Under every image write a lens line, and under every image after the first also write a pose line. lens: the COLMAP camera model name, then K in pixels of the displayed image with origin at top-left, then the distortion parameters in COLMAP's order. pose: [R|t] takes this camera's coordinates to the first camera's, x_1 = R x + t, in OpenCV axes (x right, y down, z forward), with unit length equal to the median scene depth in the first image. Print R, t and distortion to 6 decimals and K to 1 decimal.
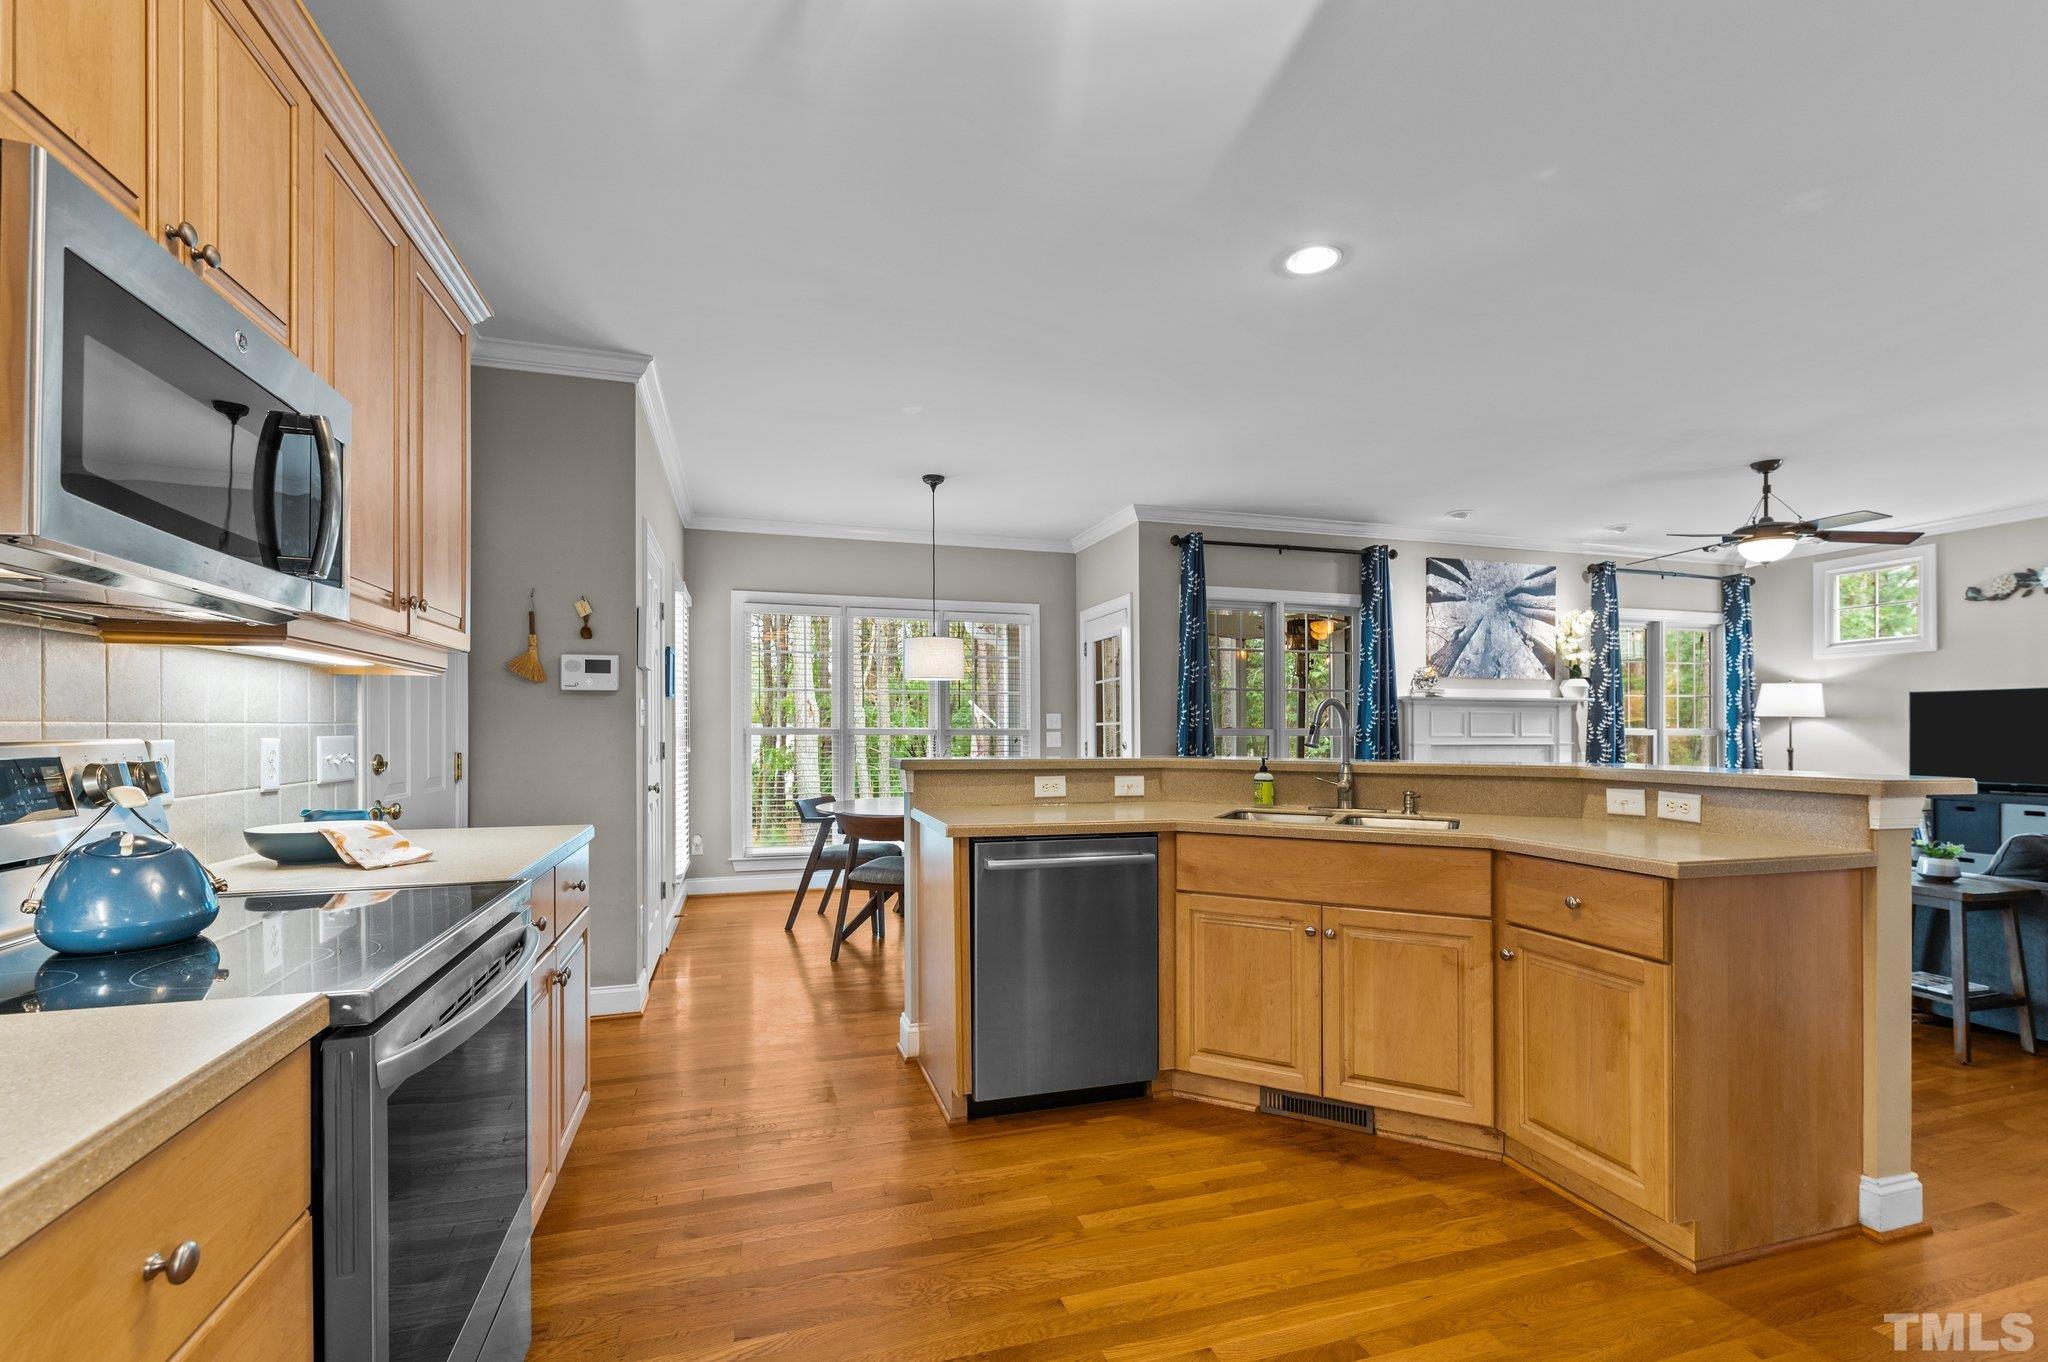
lens RADIAL K [[888.4, 0, 1020.2], [0, 888.4, 721.8], [0, 0, 1]] dist [-0.002907, -0.000731]
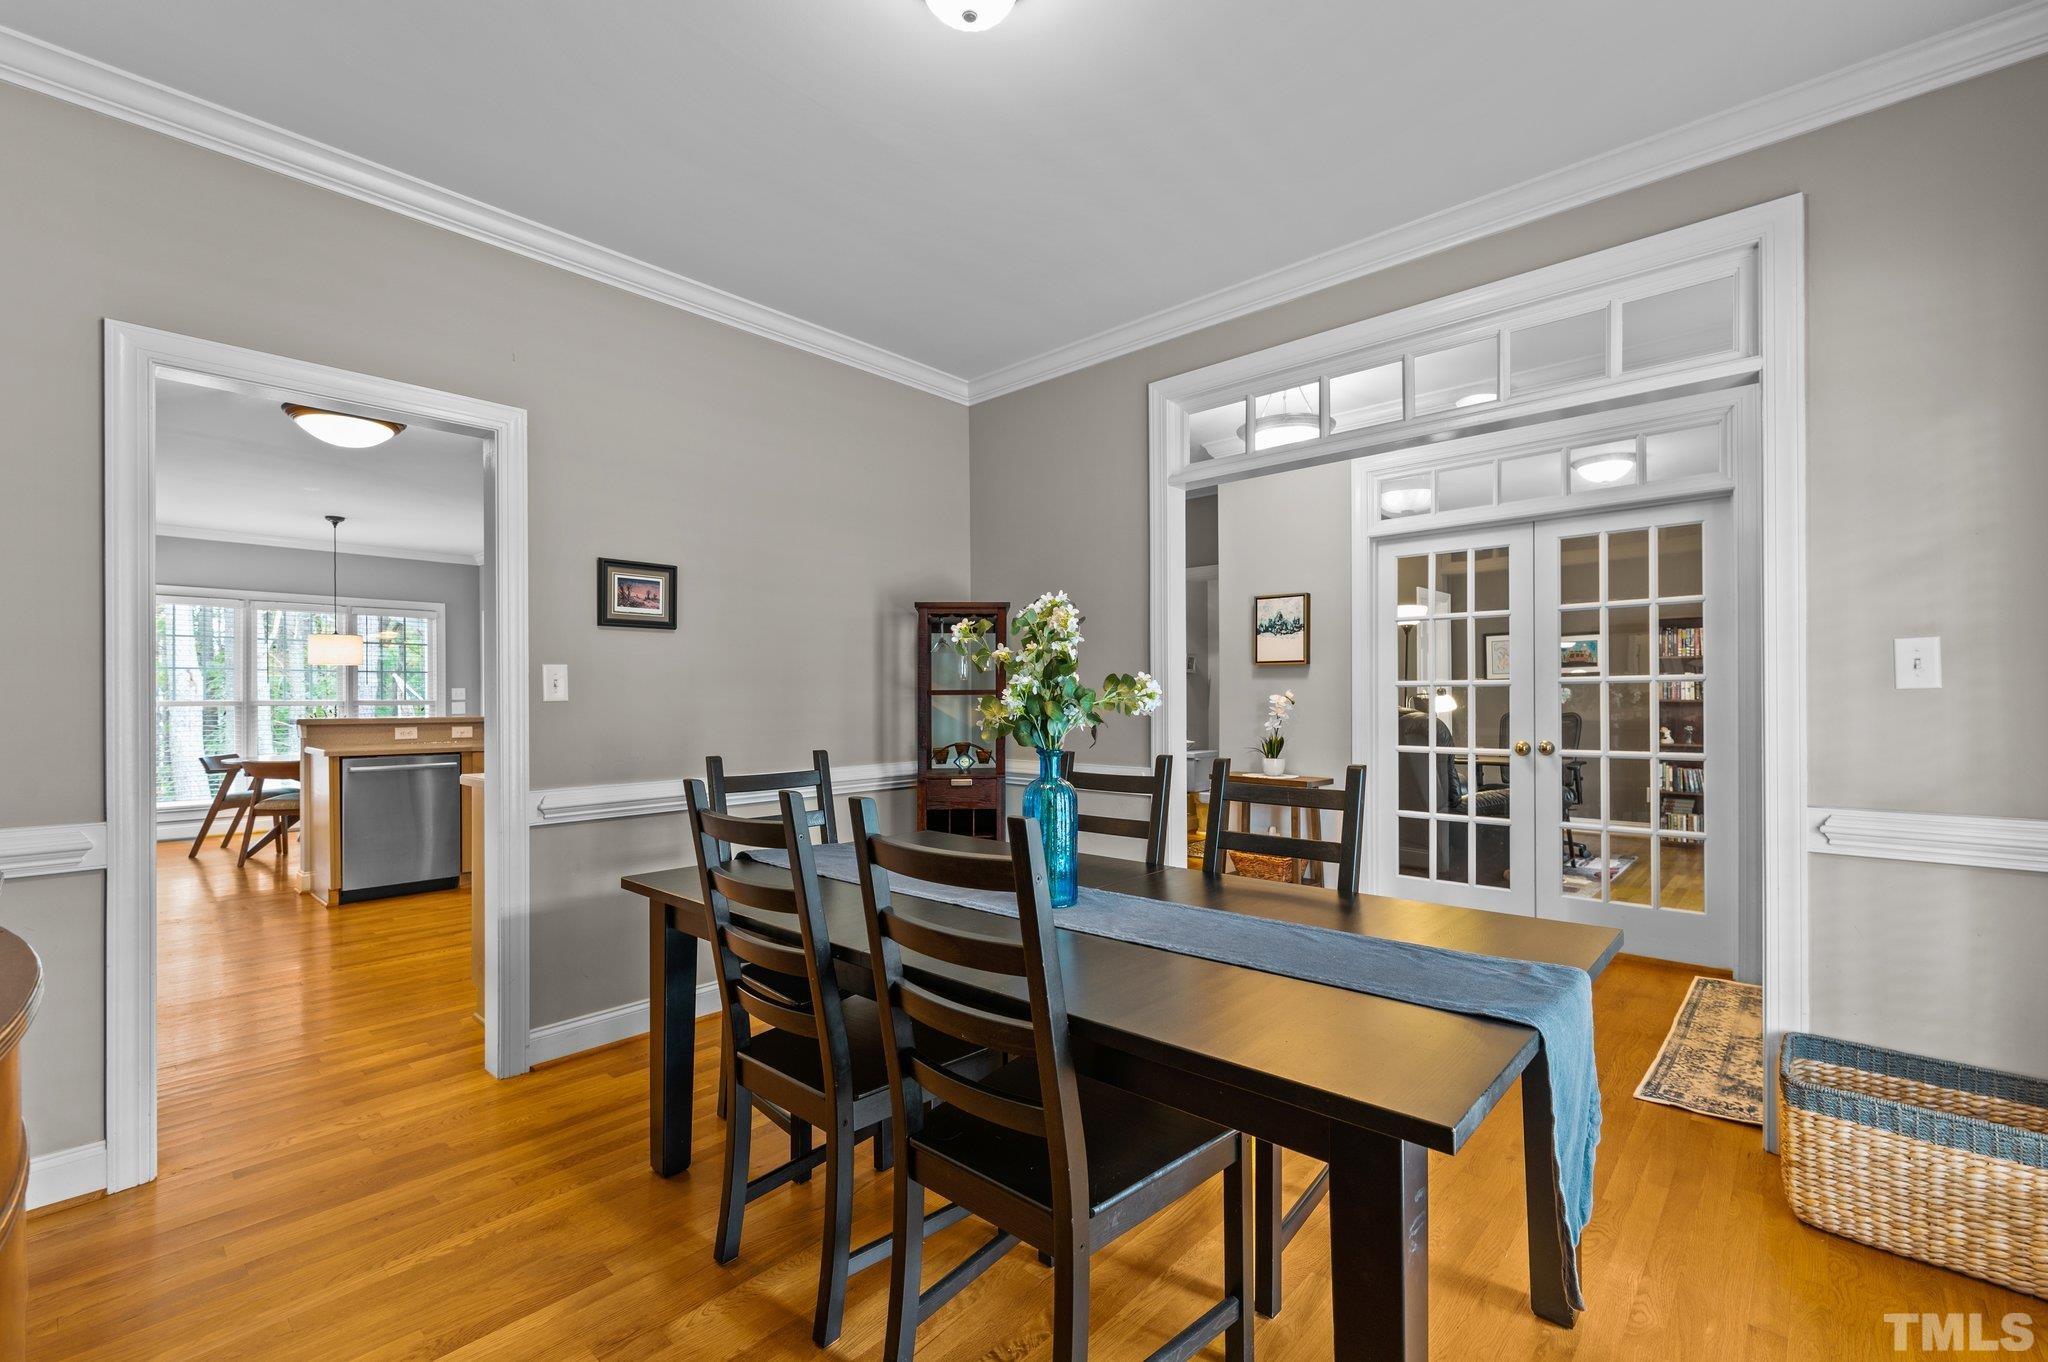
lens RADIAL K [[888.4, 0, 1028.5], [0, 888.4, 686.3], [0, 0, 1]] dist [-0.002907, -0.000731]
pose [[0.859020, 0.002259, 0.511938, 0.126327], [0.000632, 0.999985, -0.005473, -0.006451], [-0.511942, 0.005025, 0.859005, -0.746864]]
